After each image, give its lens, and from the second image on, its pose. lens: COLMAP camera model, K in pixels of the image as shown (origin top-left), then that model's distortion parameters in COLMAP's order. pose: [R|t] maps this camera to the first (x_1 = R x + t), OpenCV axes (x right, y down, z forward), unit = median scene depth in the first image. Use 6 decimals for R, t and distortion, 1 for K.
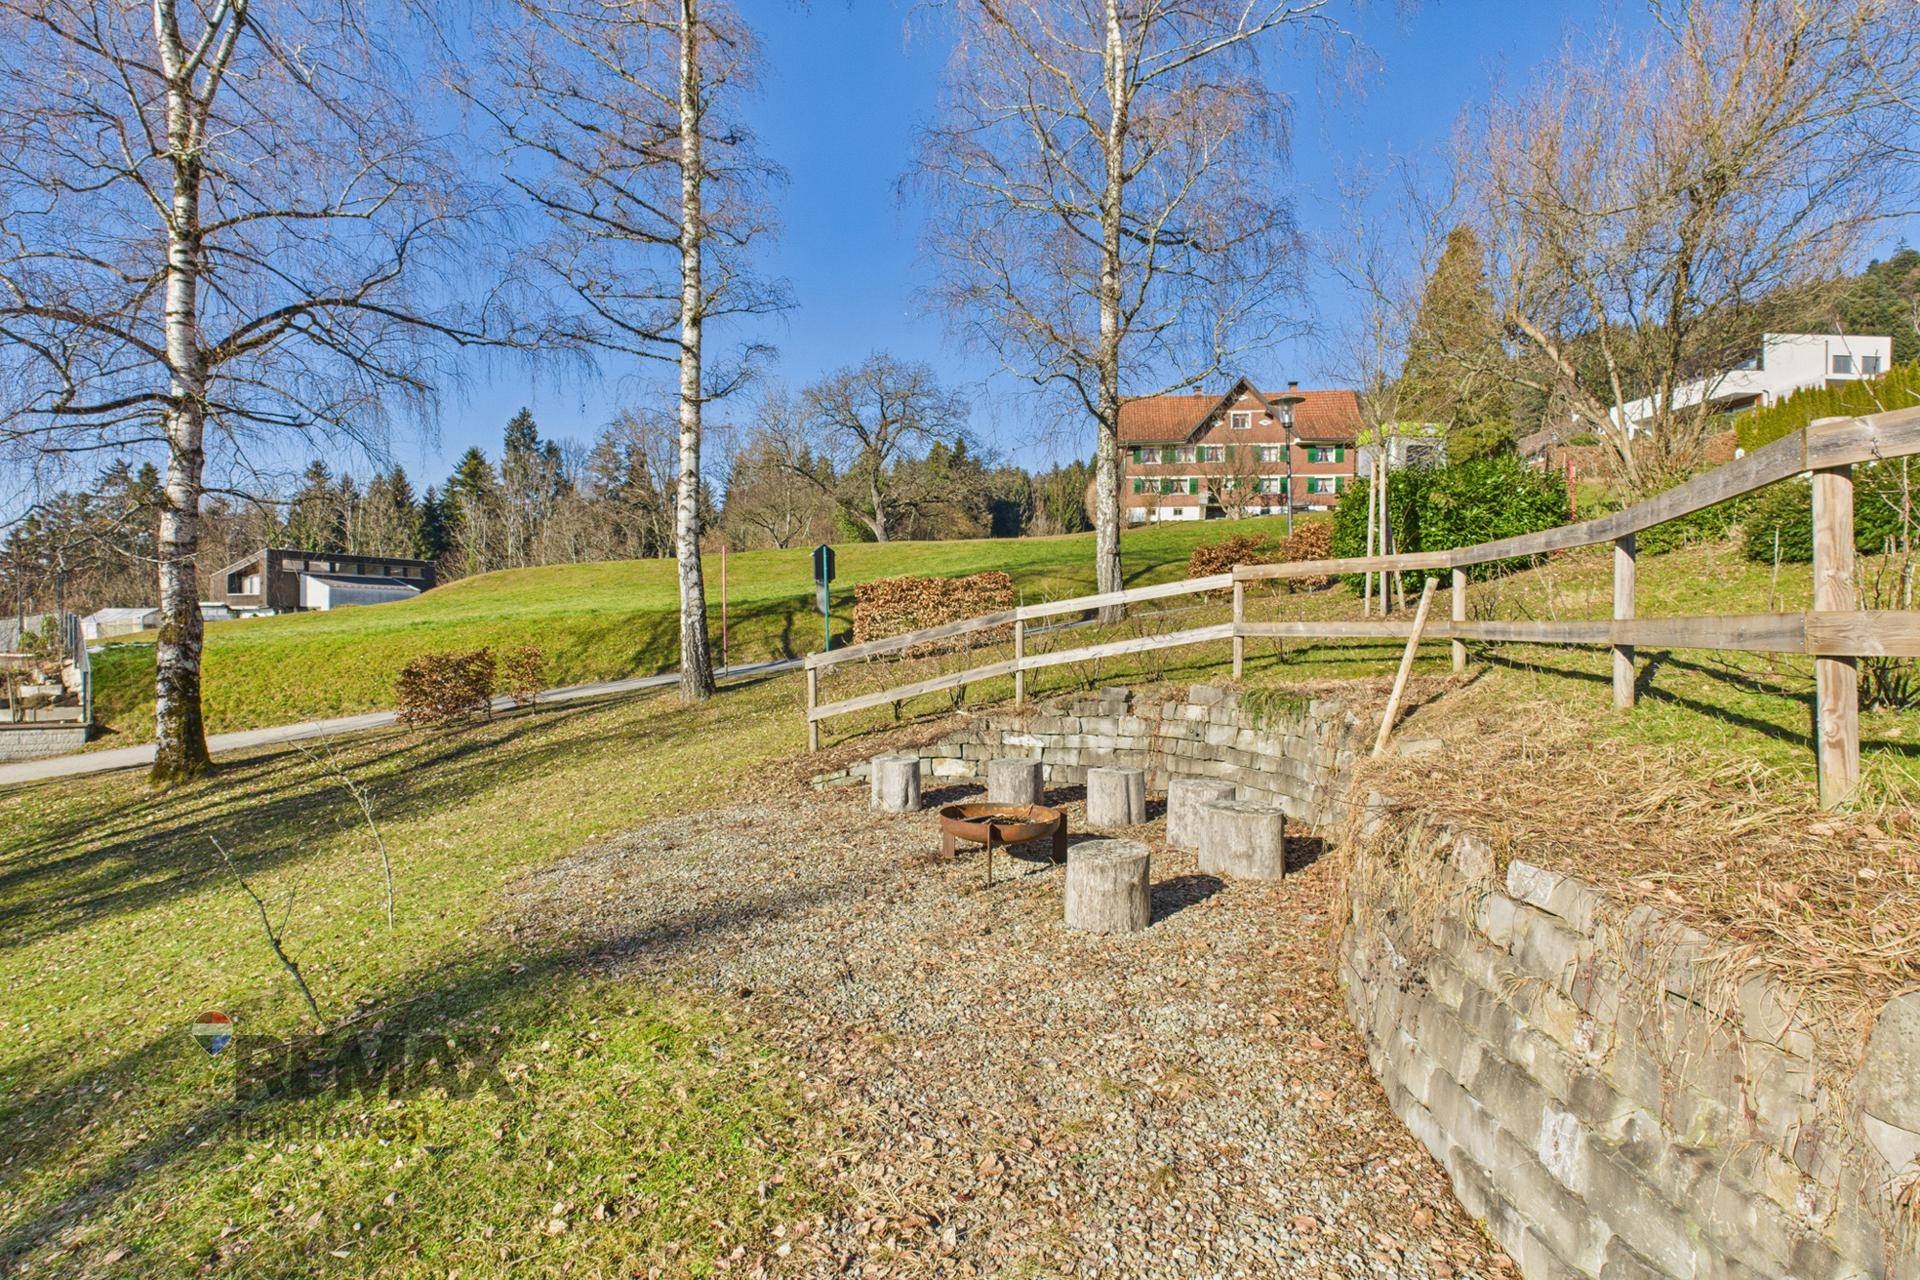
lens RADIAL K [[975.7, 0, 968.2], [0, 975.7, 632.3], [0, 0, 1]] dist [0.003619, -0.002475]
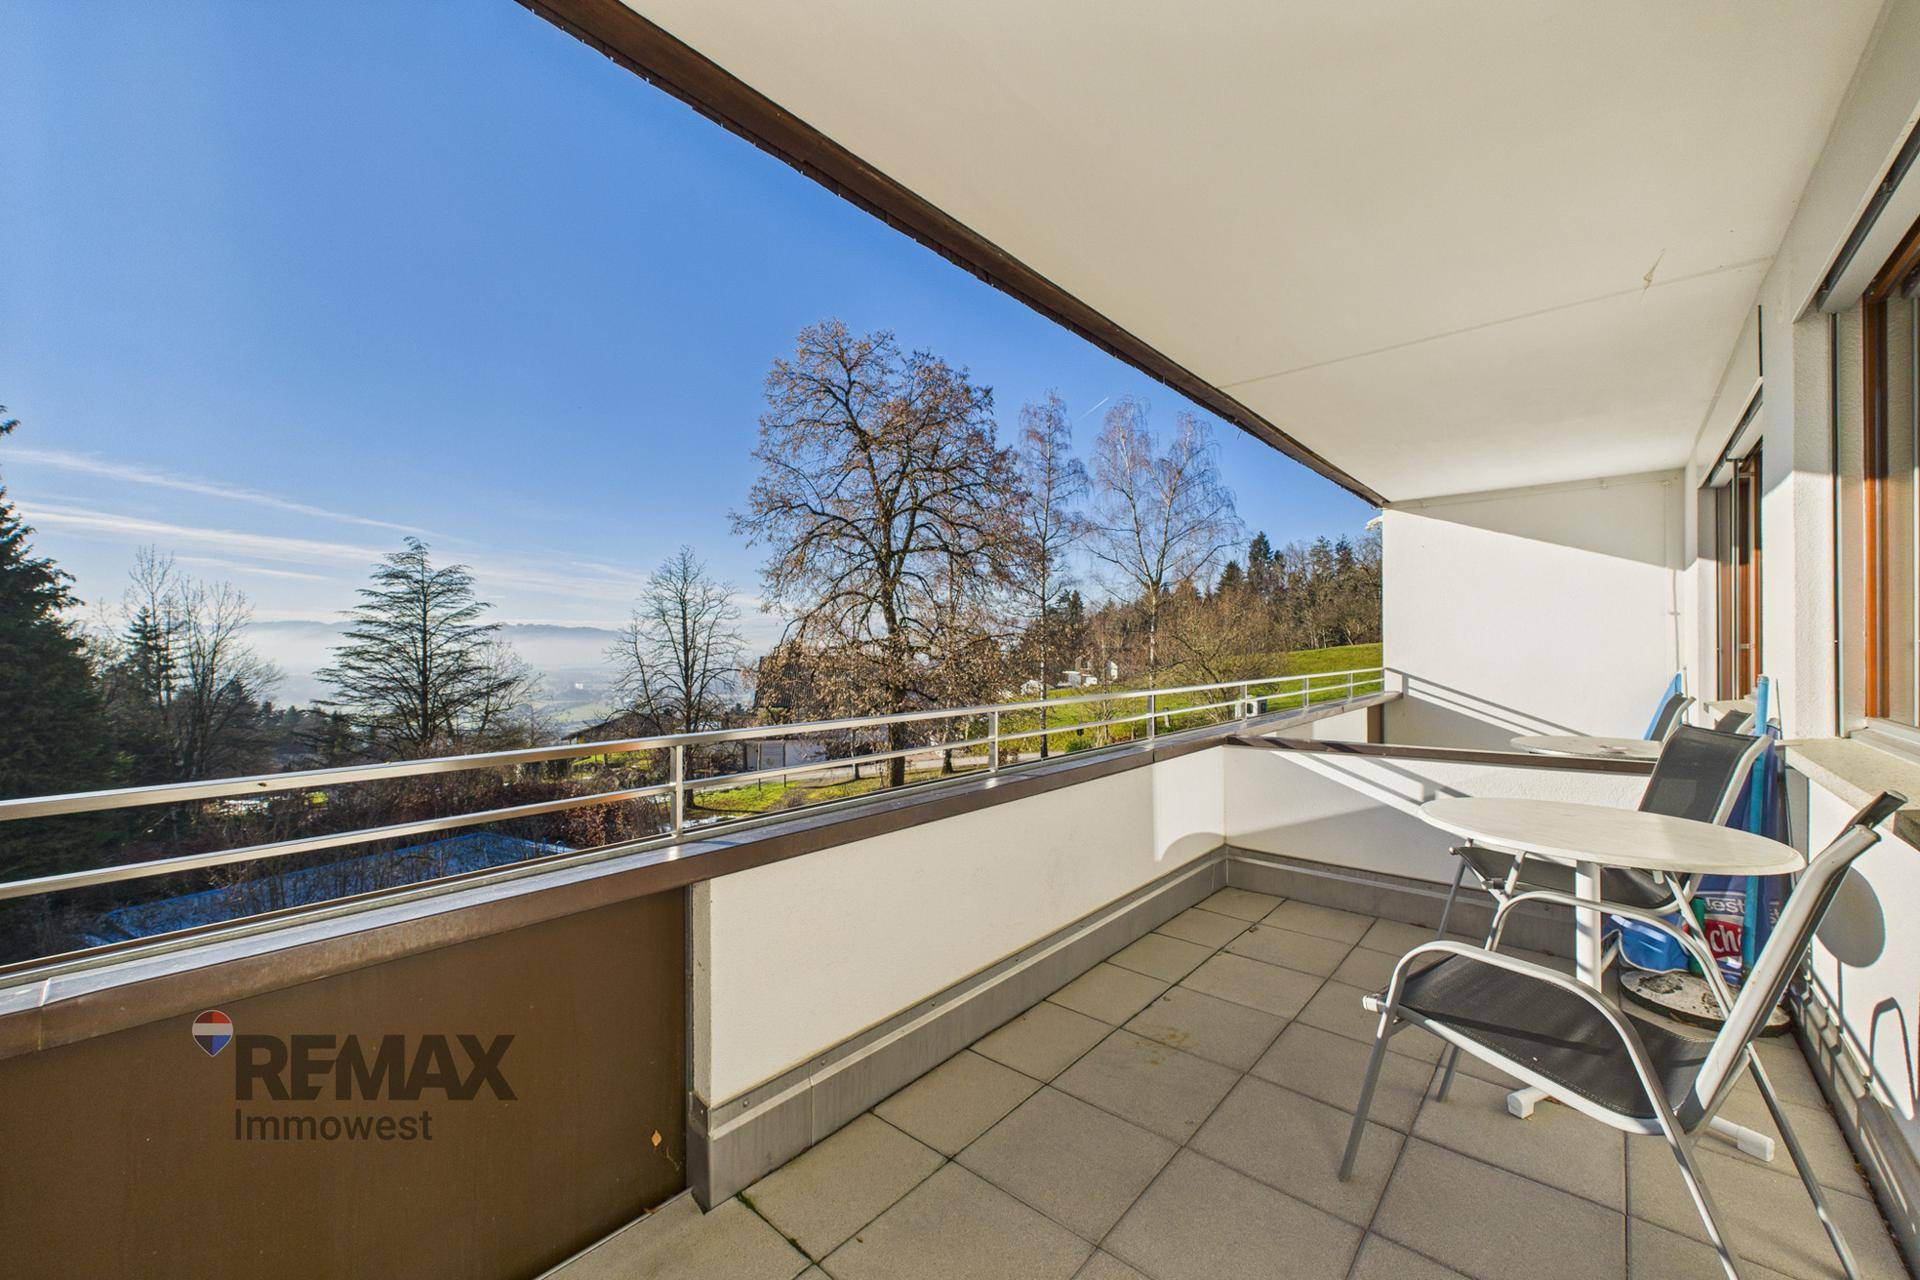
lens RADIAL K [[745.5, 0, 977.7], [0, 745.5, 642.5], [0, 0, 1]] dist [0.001748, 0.000325]
pose [[0.627310, -0.006606, -0.778742, 1.316576], [-0.001610, 0.999951, -0.009780, -0.284226], [0.778768, 0.007389, 0.627269, -0.700848]]
